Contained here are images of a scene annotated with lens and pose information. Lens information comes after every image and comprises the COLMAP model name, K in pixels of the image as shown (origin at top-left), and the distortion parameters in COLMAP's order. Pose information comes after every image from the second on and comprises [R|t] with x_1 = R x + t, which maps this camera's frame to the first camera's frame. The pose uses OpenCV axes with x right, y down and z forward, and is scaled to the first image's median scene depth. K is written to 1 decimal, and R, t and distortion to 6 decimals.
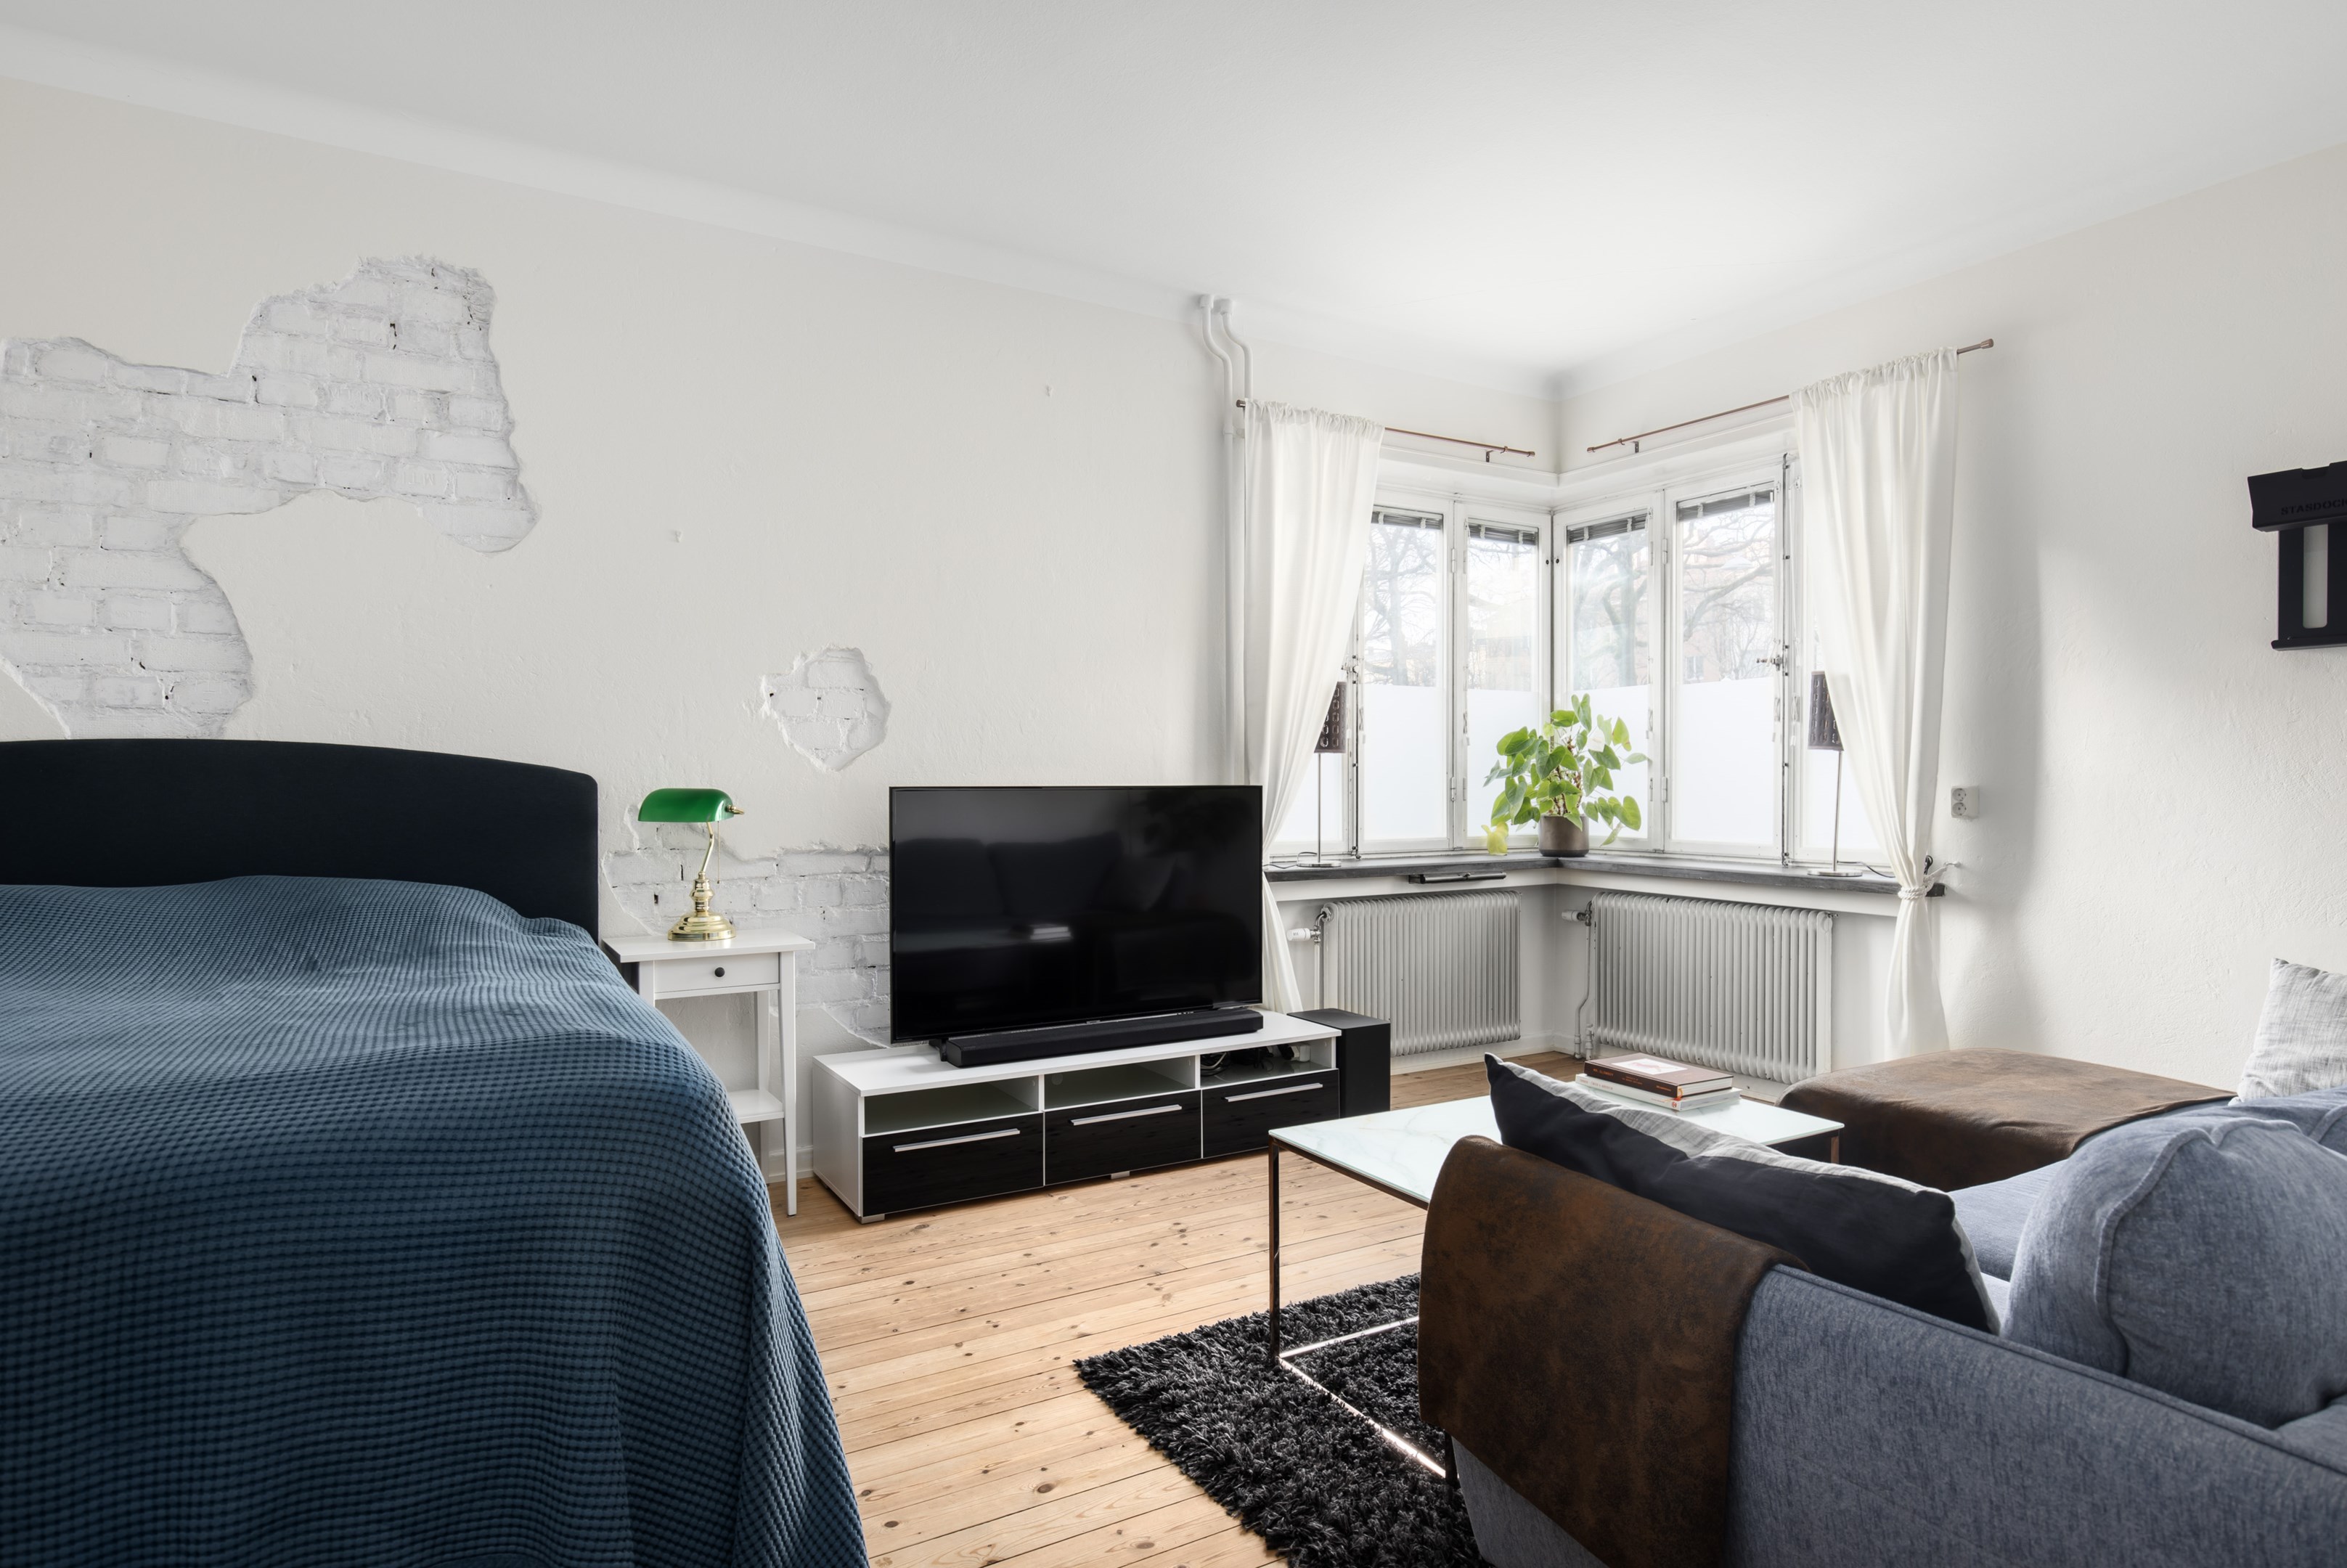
lens RADIAL K [[1299.2, 0, 1172.1], [0, 1299.2, 803.5], [0, 0, 1]] dist [0.000560, -0.001263]
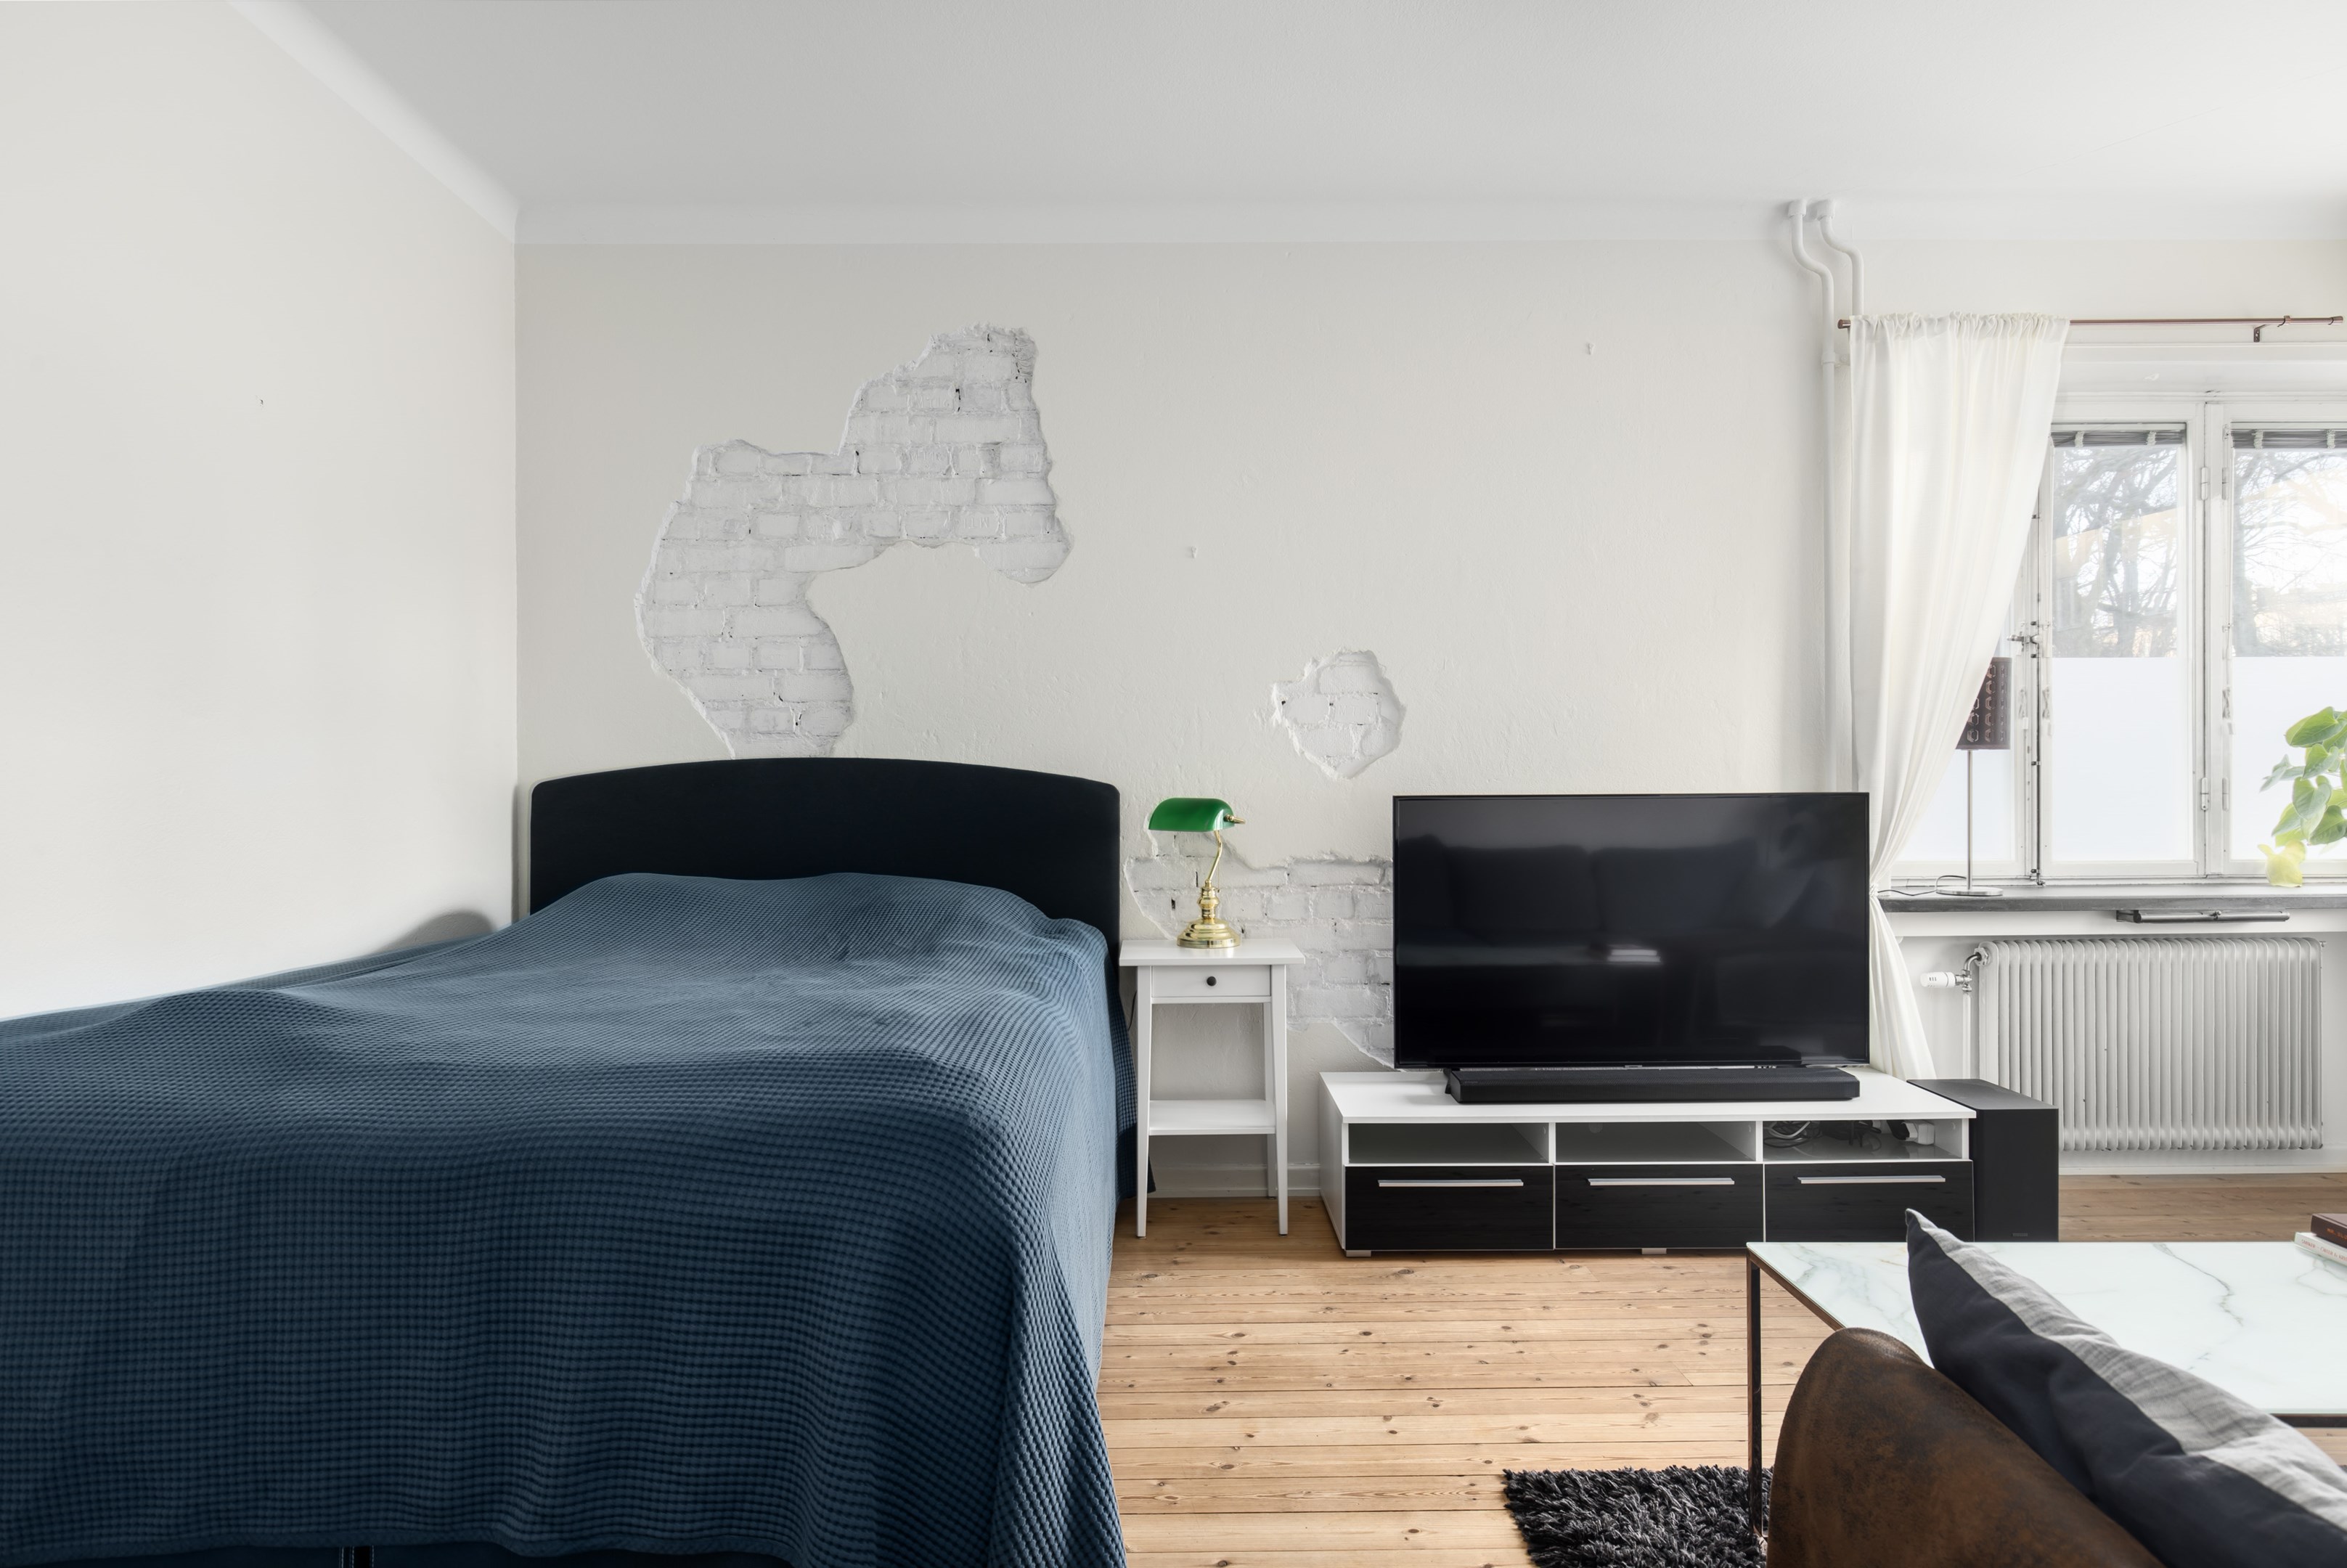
lens RADIAL K [[1310.0, 0, 1159.4], [0, 1310.0, 783.5], [0, 0, 1]] dist [0.002935, -0.002568]
pose [[0.863260, -0.002044, -0.504756, 0.125090], [-0.002922, 0.999955, -0.009045, -0.013578], [0.504752, 0.009283, 0.863215, 0.097370]]
